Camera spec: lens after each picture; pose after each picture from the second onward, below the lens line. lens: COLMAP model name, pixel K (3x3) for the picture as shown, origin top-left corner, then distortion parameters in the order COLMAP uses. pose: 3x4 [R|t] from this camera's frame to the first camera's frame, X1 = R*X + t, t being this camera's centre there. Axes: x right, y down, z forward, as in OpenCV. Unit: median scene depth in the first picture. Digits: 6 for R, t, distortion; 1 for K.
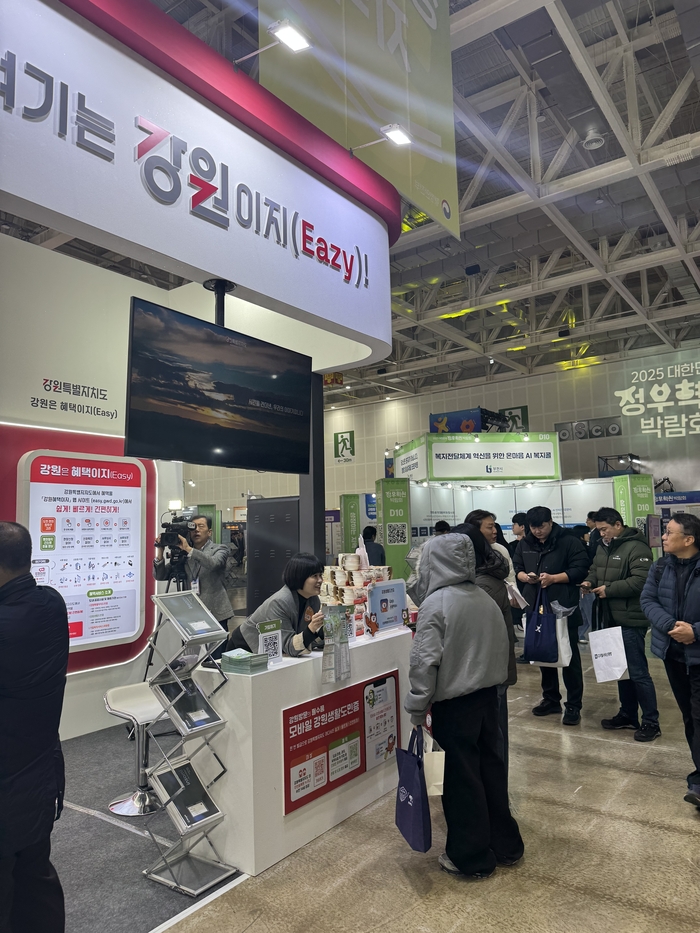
lens RADIAL K [[656.7, 0, 335.6], [0, 656.7, 465.1], [0, 0, 1]] dist [0.029096, -0.024661]
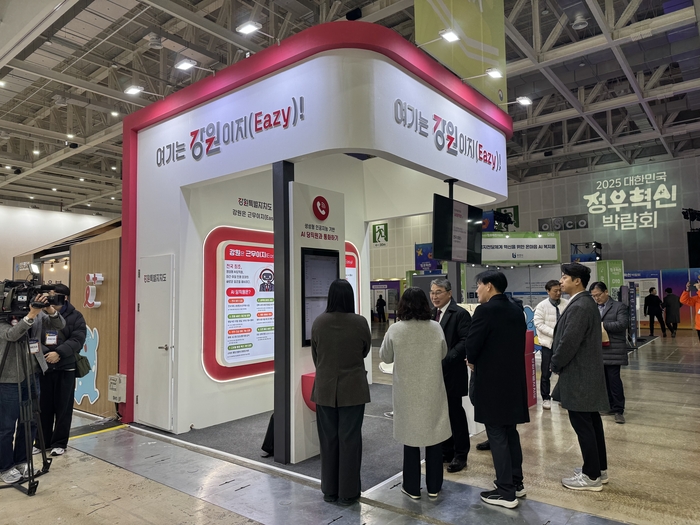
lens RADIAL K [[492.7, 0, 336.8], [0, 492.7, 266.2], [0, 0, 1]] dist [0.029096, -0.024661]
pose [[0.998843, 0.008187, -0.047386, -0.074290], [-0.006290, 0.999178, 0.040043, -0.007463], [0.047675, -0.039698, 0.998074, -0.106943]]
